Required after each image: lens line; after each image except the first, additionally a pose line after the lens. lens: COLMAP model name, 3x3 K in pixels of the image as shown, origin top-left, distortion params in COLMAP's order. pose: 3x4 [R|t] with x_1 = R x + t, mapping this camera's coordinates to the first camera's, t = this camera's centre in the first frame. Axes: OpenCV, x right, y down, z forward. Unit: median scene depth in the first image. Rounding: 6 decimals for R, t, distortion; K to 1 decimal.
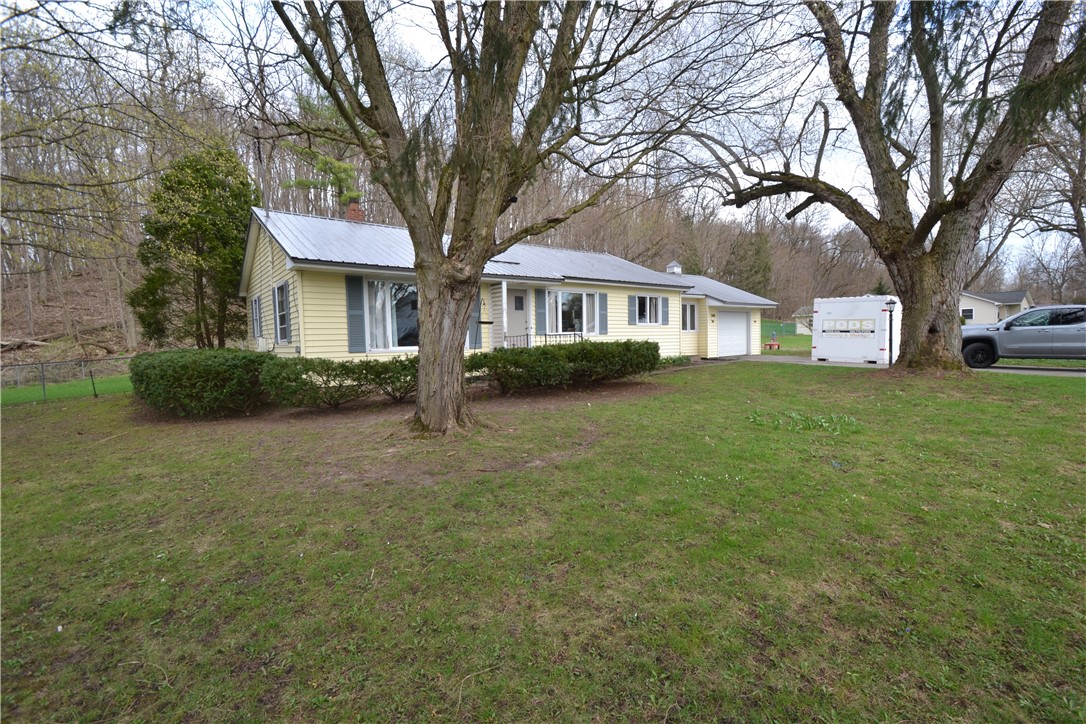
lens RADIAL K [[487.2, 0, 545.2], [0, 487.2, 362.6], [0, 0, 1]] dist [-0.000089, -0.000429]
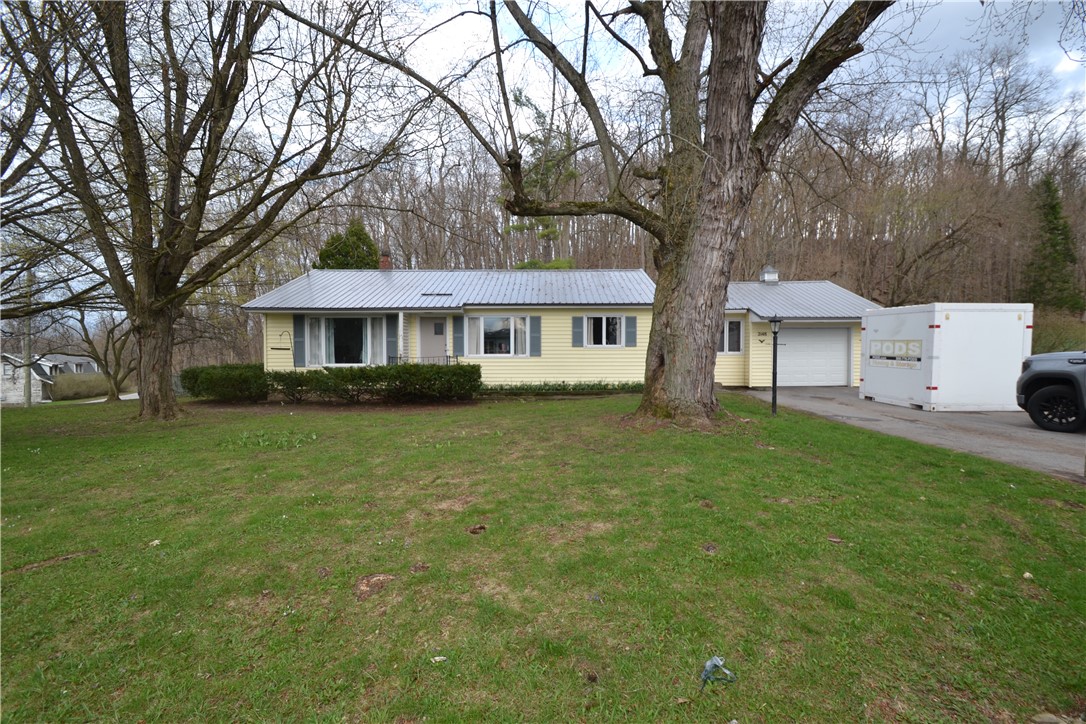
lens RADIAL K [[487.2, 0, 545.9], [0, 487.2, 360.4], [0, 0, 1]] dist [-0.000089, -0.000429]
pose [[0.777925, 0.024901, -0.627864, 0.777066], [-0.044594, 0.998883, -0.015636, -0.034339], [0.626773, 0.040163, 0.778166, 0.217879]]
